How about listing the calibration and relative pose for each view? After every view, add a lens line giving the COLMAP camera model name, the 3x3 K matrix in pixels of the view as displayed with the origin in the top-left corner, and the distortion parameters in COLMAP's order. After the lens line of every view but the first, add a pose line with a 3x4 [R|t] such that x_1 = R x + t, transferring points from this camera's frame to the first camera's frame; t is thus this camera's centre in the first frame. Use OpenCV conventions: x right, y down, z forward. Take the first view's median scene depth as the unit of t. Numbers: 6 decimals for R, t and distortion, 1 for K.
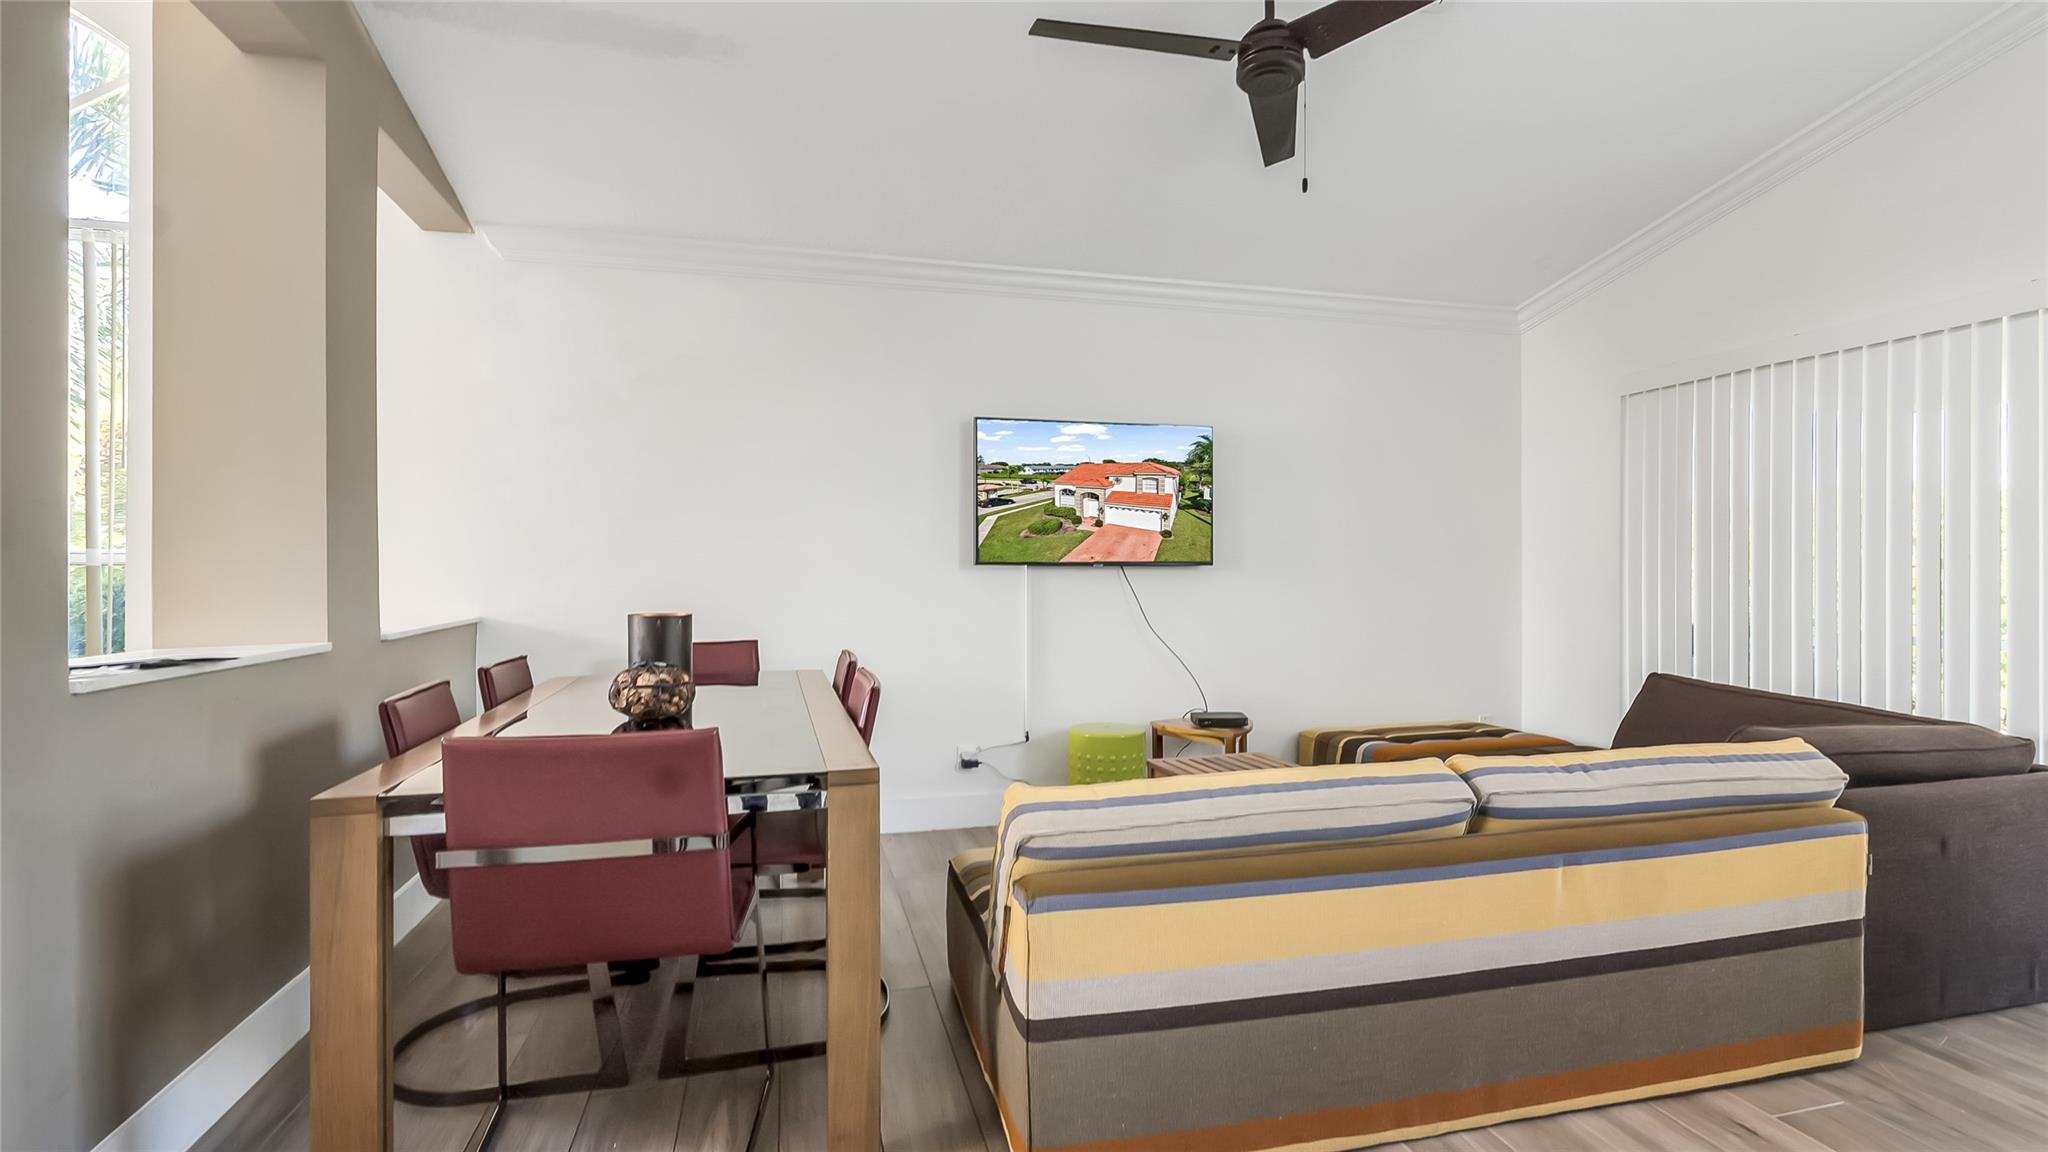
lens RADIAL K [[921.9, 0, 1010.0], [0, 921.9, 576.9], [0, 0, 1]] dist [0.000992, -0.000610]
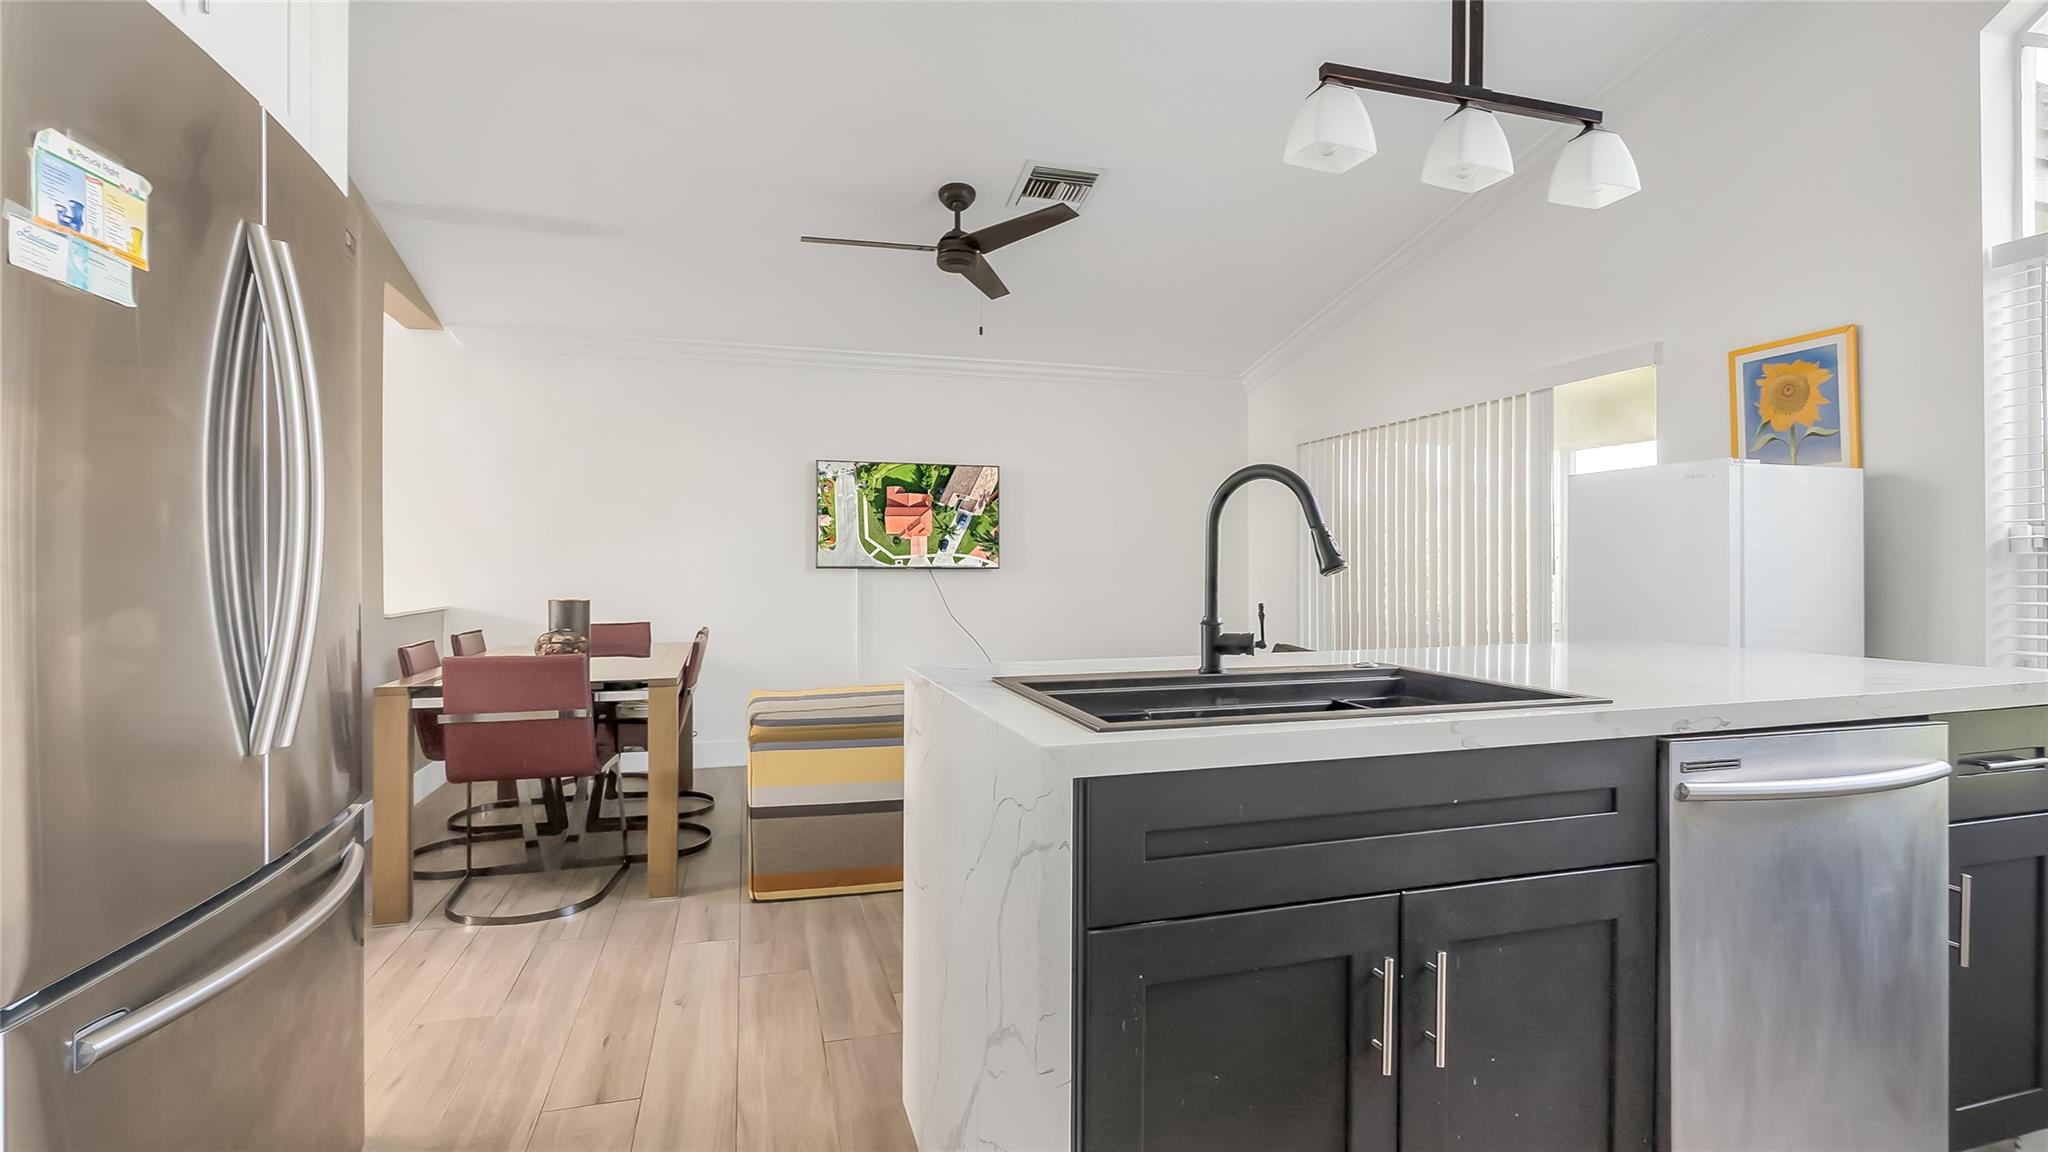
lens RADIAL K [[960.9, 0, 1011.3], [0, 960.9, 567.3], [0, 0, 1]] dist [0.001553, -0.001206]
pose [[0.999591, 0.000711, 0.028580, 0.329031], [-0.000412, 0.999945, -0.010458, 0.002074], [-0.028586, 0.010442, 0.999537, -0.664167]]
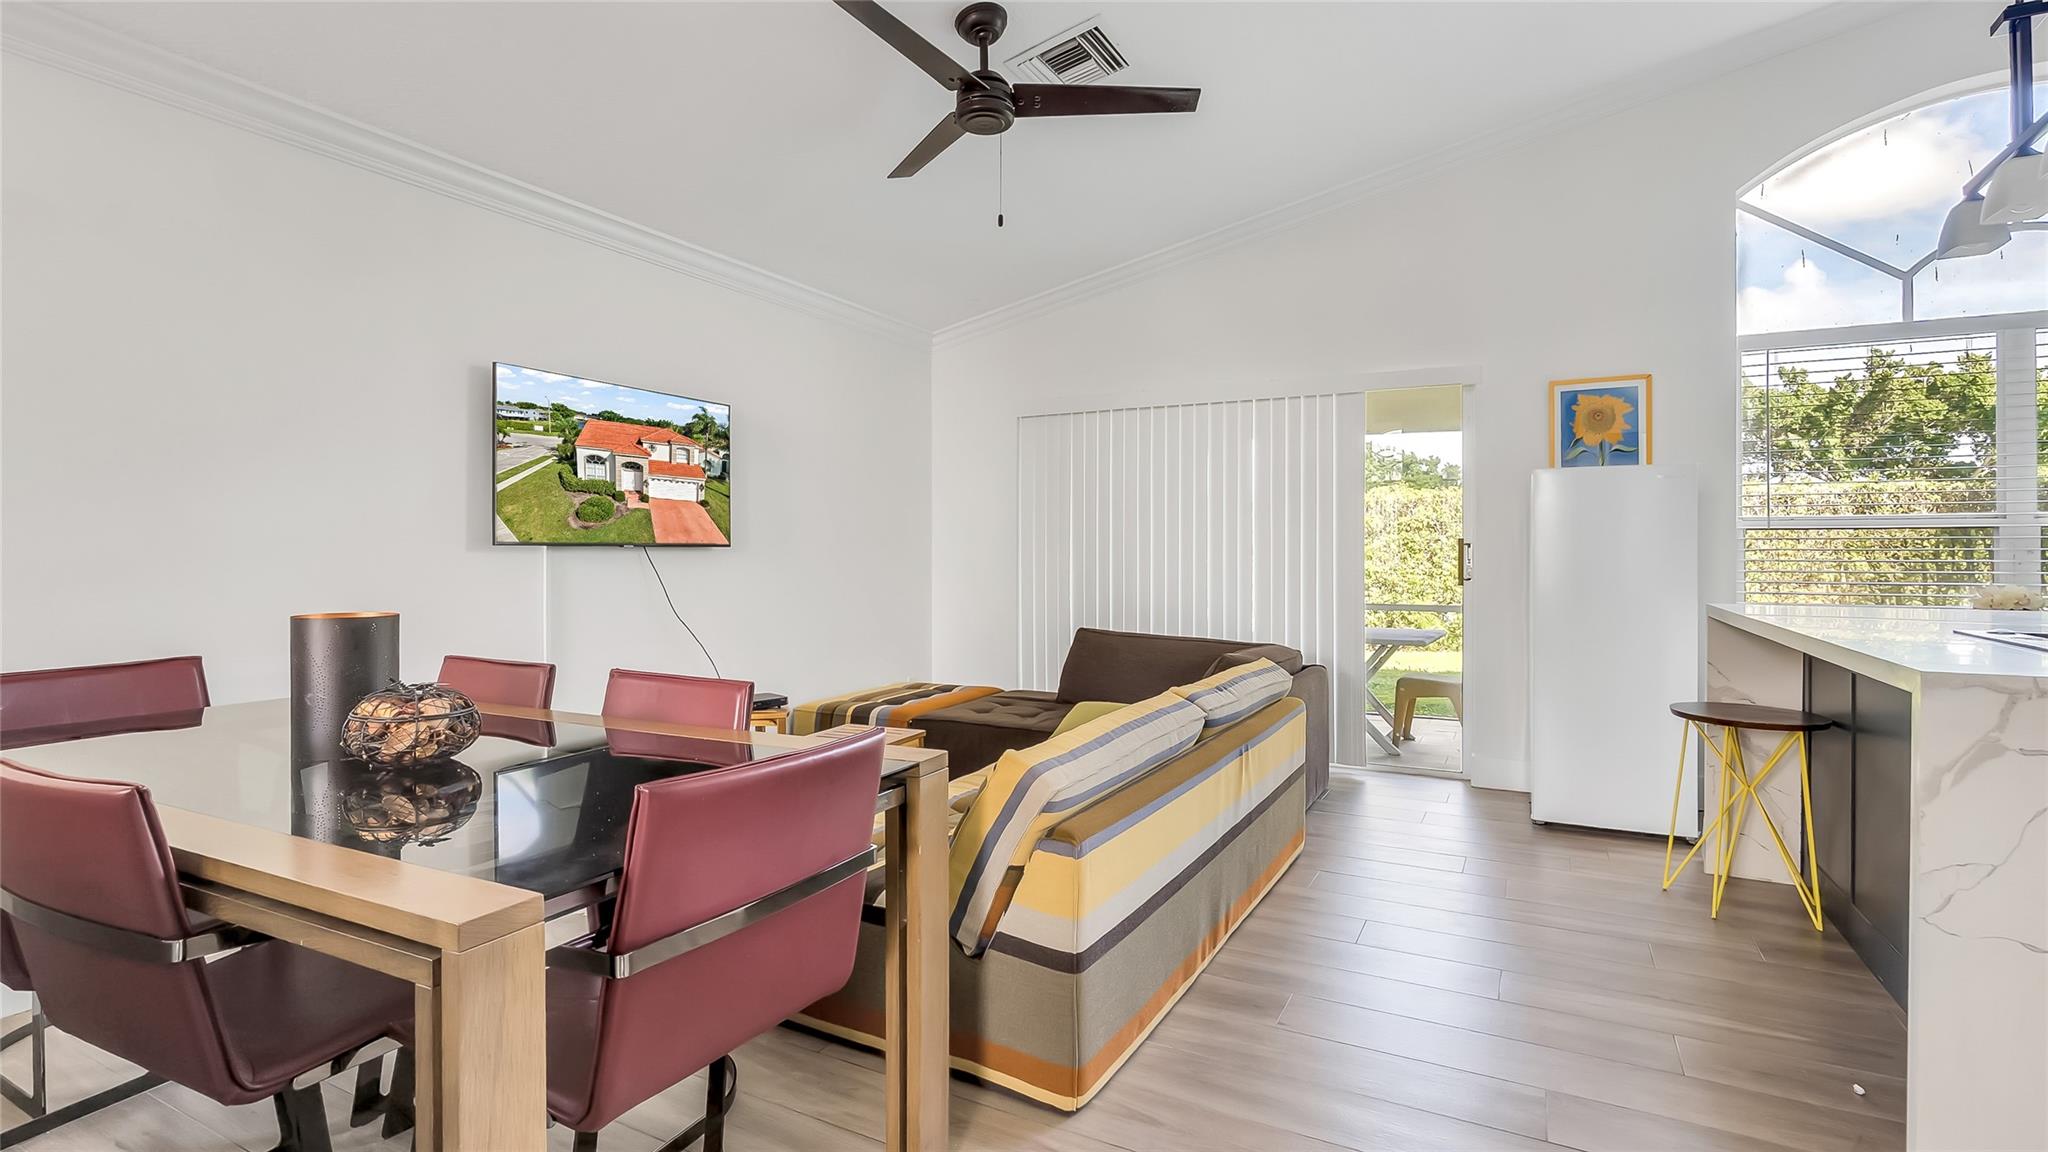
lens RADIAL K [[960.9, 0, 1019.8], [0, 960.9, 547.5], [0, 0, 1]] dist [0.001553, -0.001206]
pose [[0.680638, 0.006188, 0.732594, -0.532533], [0.003098, 0.999931, -0.011325, 0.003093], [-0.732613, 0.009978, 0.680572, 0.151422]]
